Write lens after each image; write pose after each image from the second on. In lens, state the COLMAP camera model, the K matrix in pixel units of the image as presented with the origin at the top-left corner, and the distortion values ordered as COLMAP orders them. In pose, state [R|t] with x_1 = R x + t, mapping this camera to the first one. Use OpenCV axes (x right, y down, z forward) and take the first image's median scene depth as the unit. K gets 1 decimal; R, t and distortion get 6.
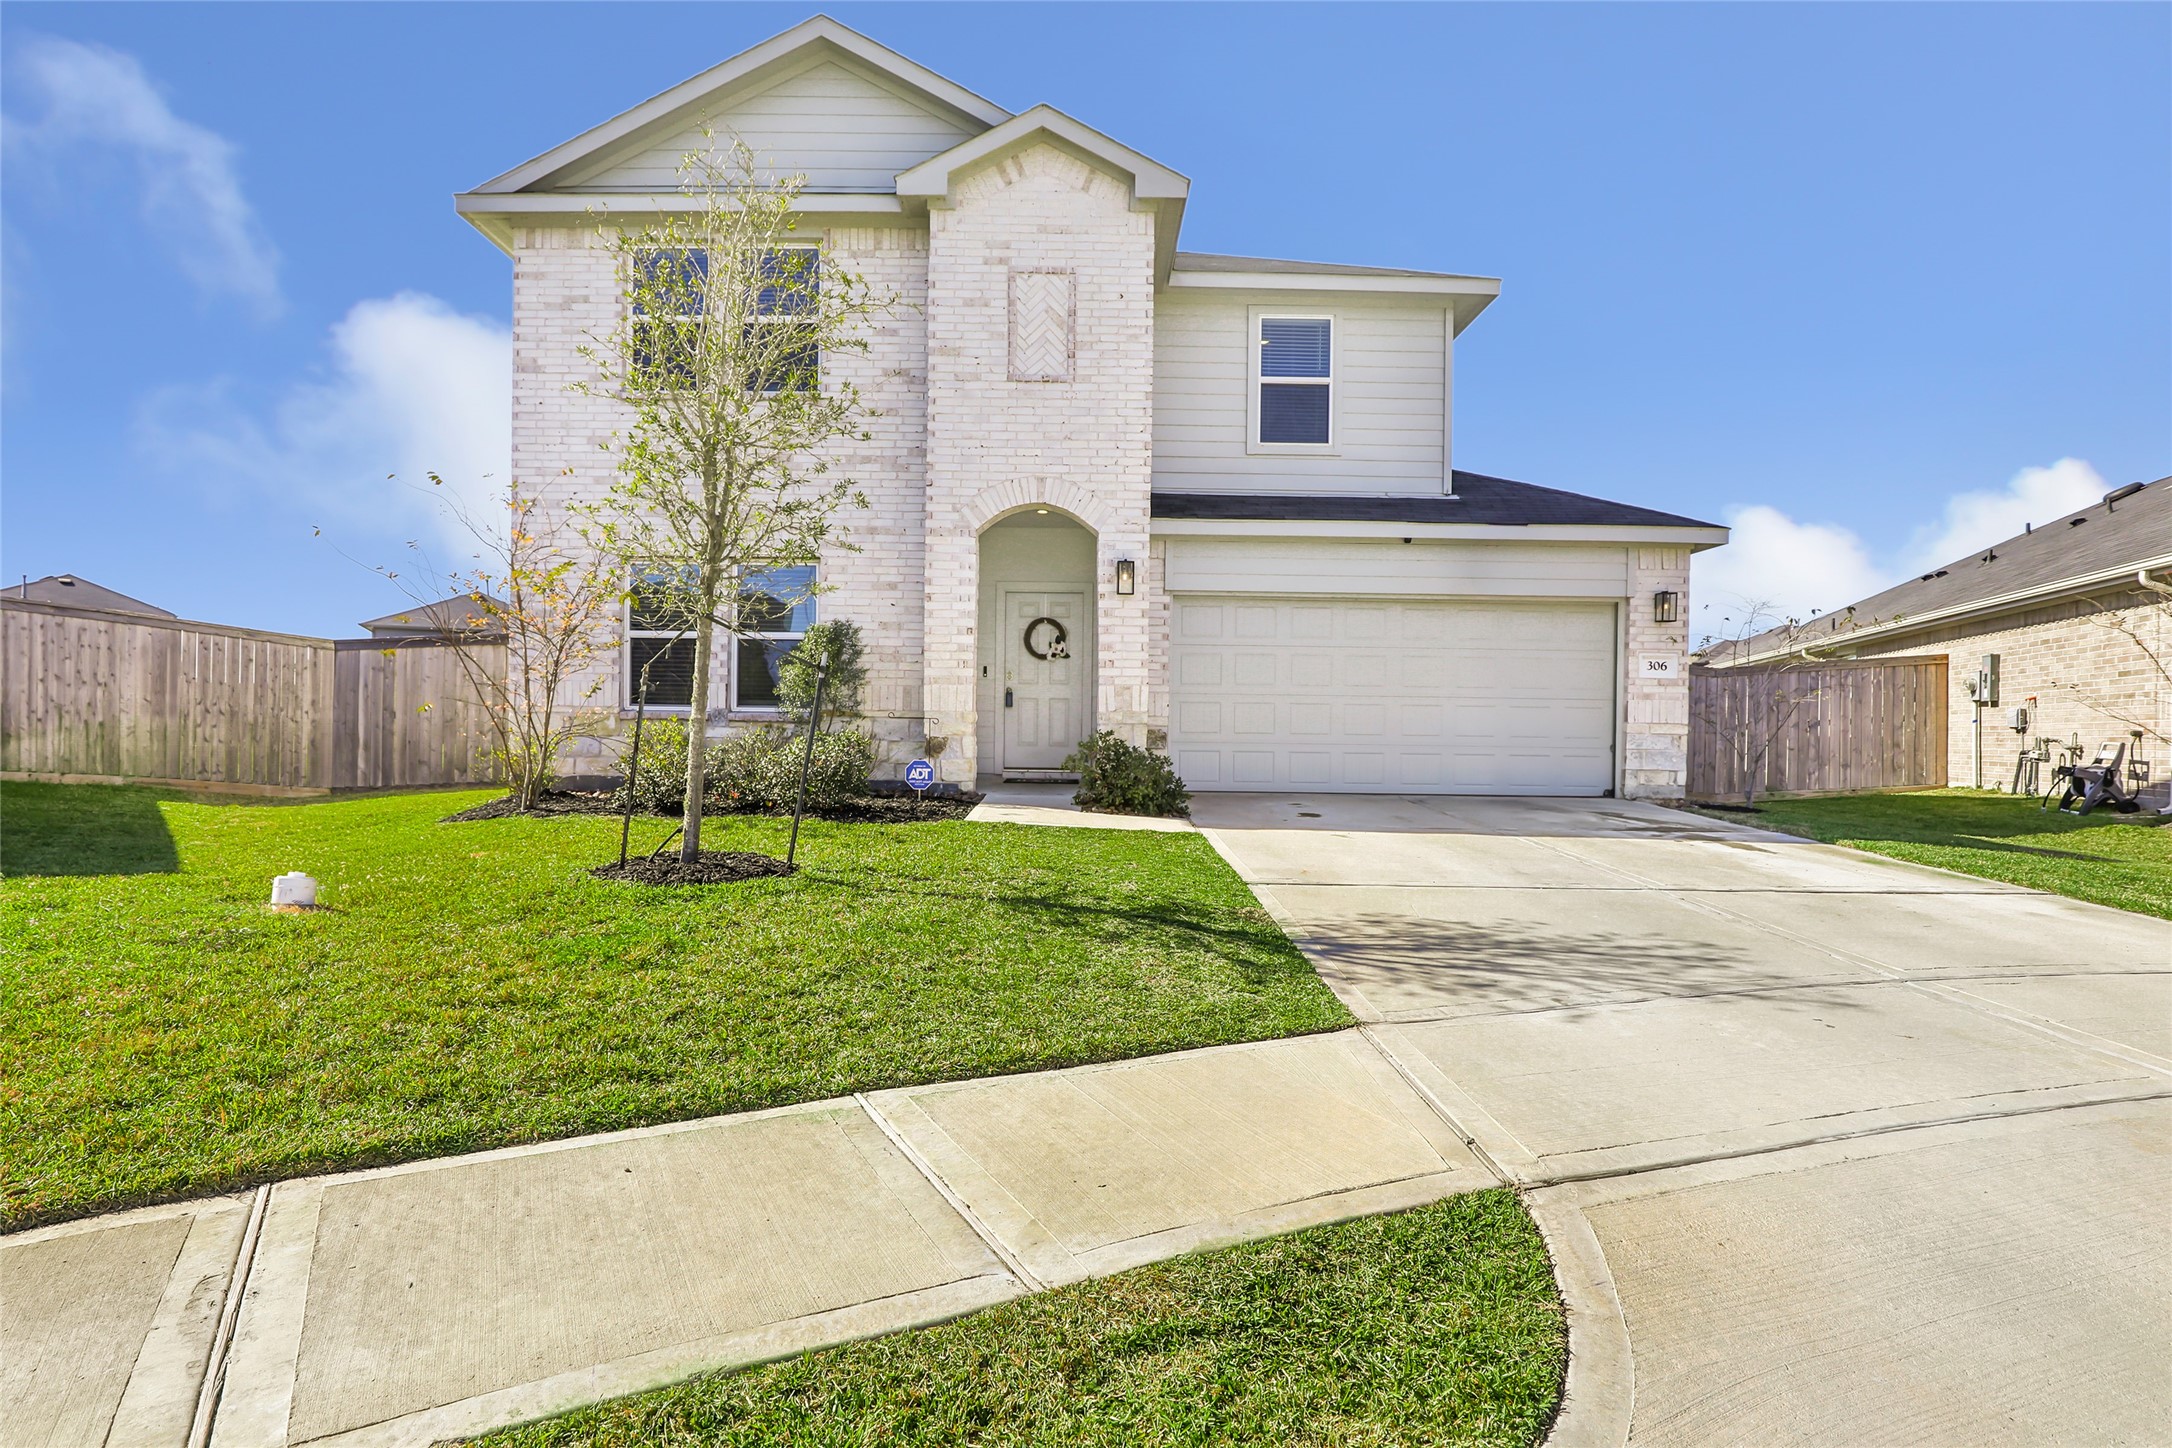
lens RADIAL K [[1013.8, 0, 1079.5], [0, 1013.8, 728.3], [0, 0, 1]] dist [-0.005829, -0.000931]
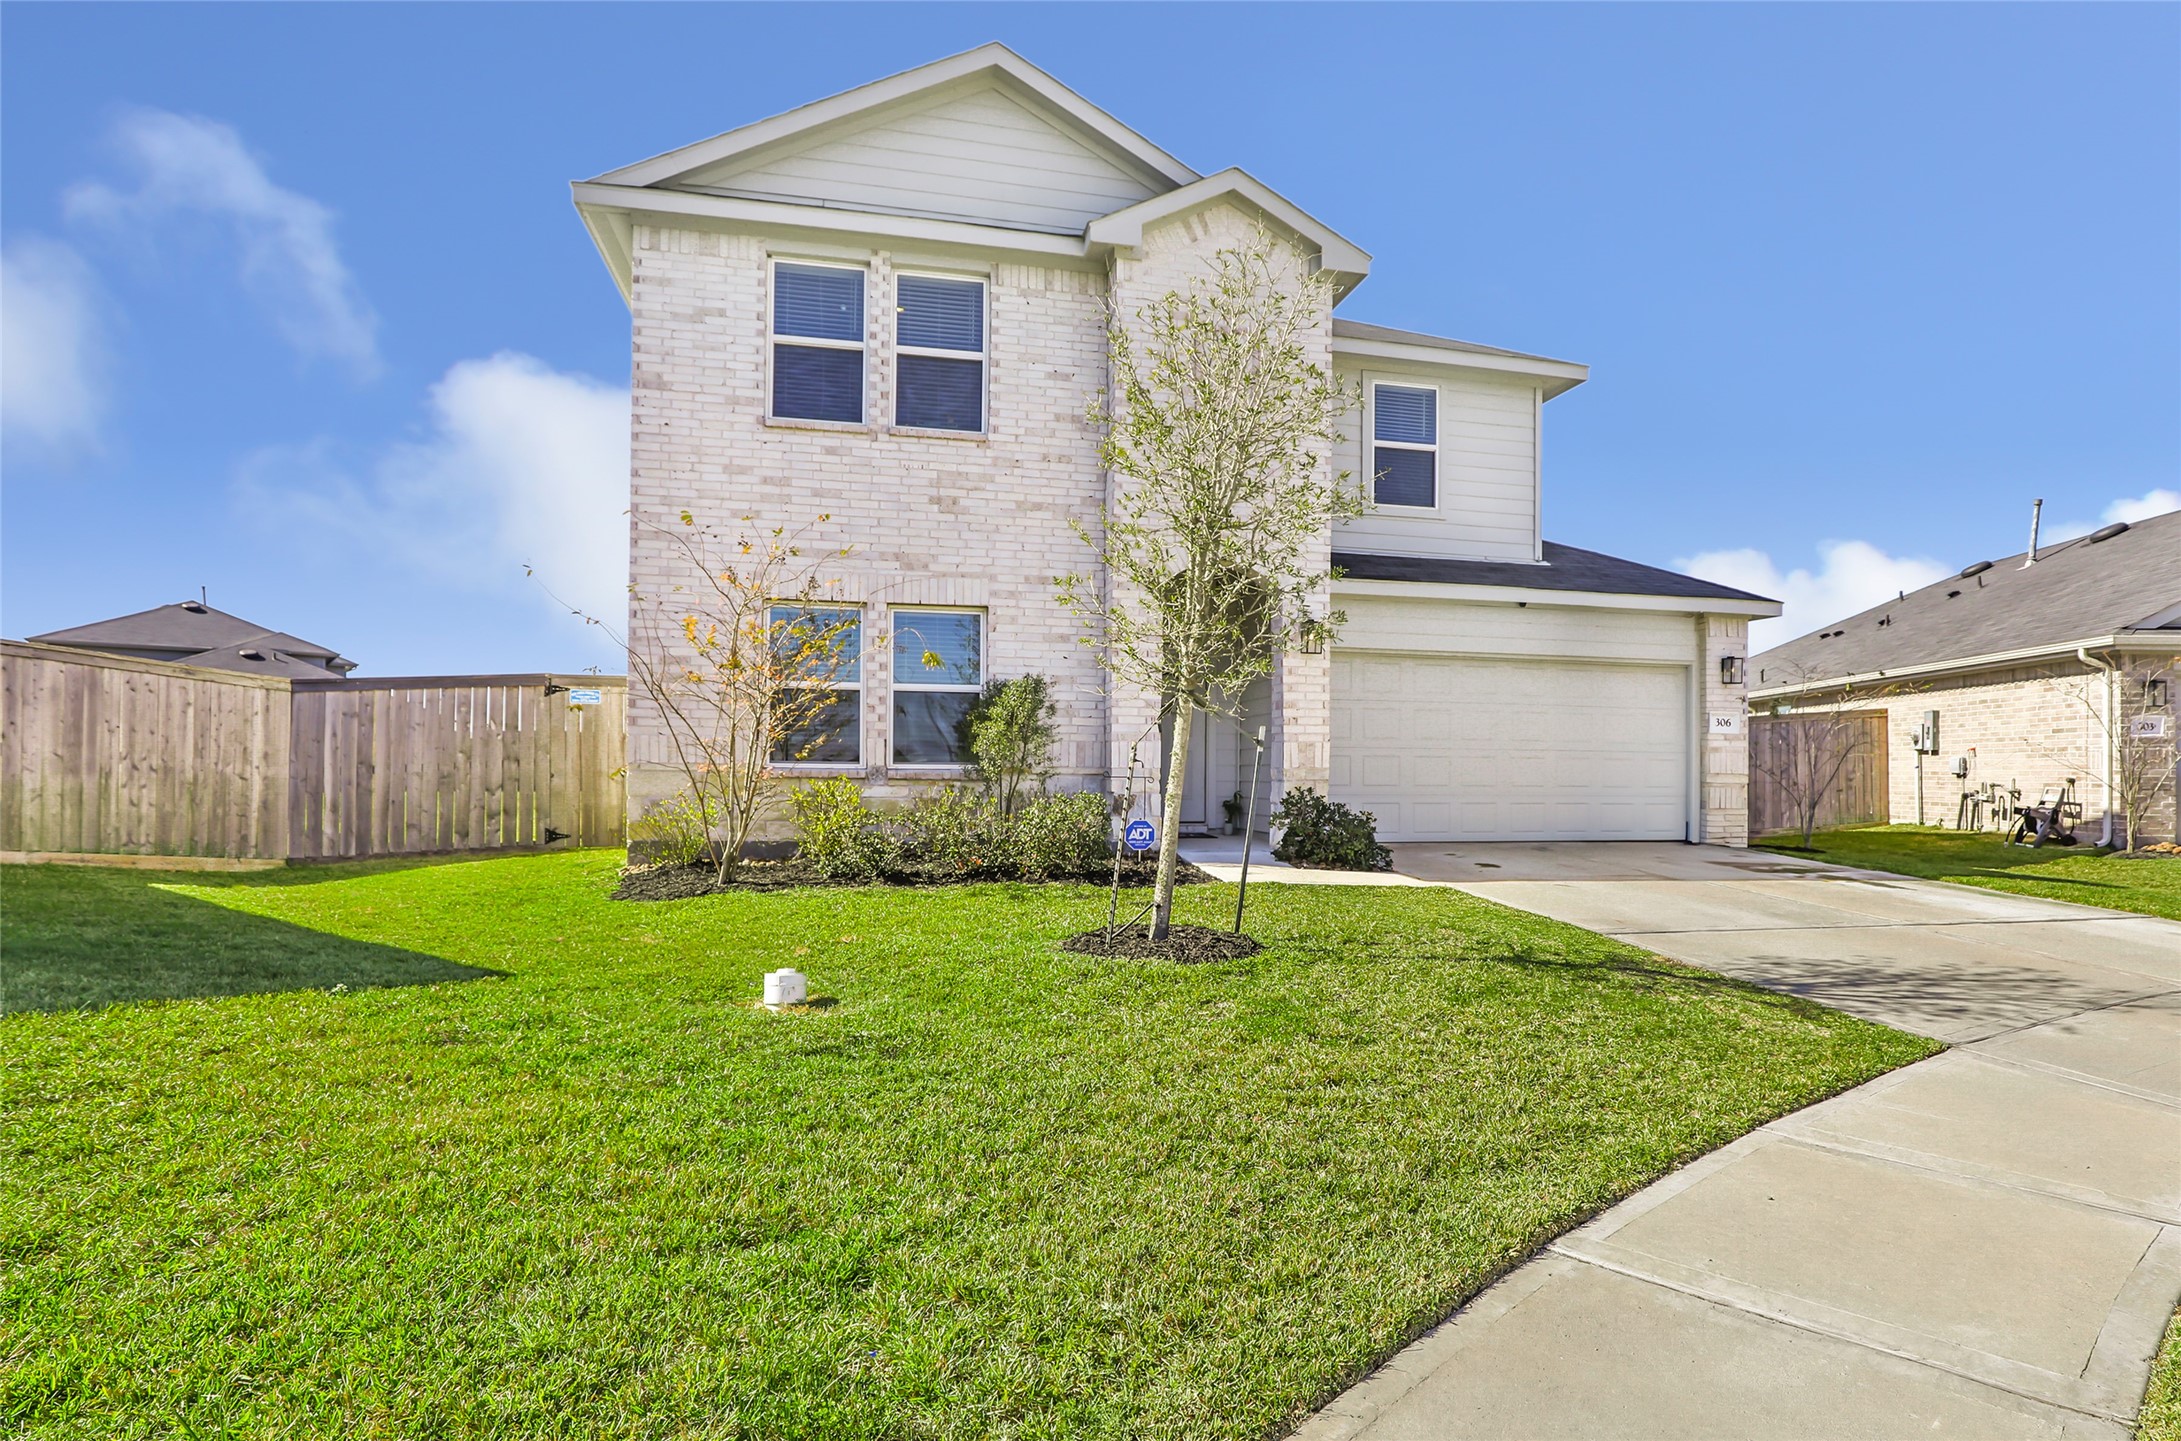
lens RADIAL K [[1087.3, 0, 1143.7], [0, 1087.3, 746.7], [0, 0, 1]] dist [-0.004108, -0.000736]
pose [[0.973232, -0.001335, 0.229820, -0.343378], [0.004496, 0.999902, -0.013232, -0.022534], [-0.229780, 0.013911, 0.973143, -0.024305]]
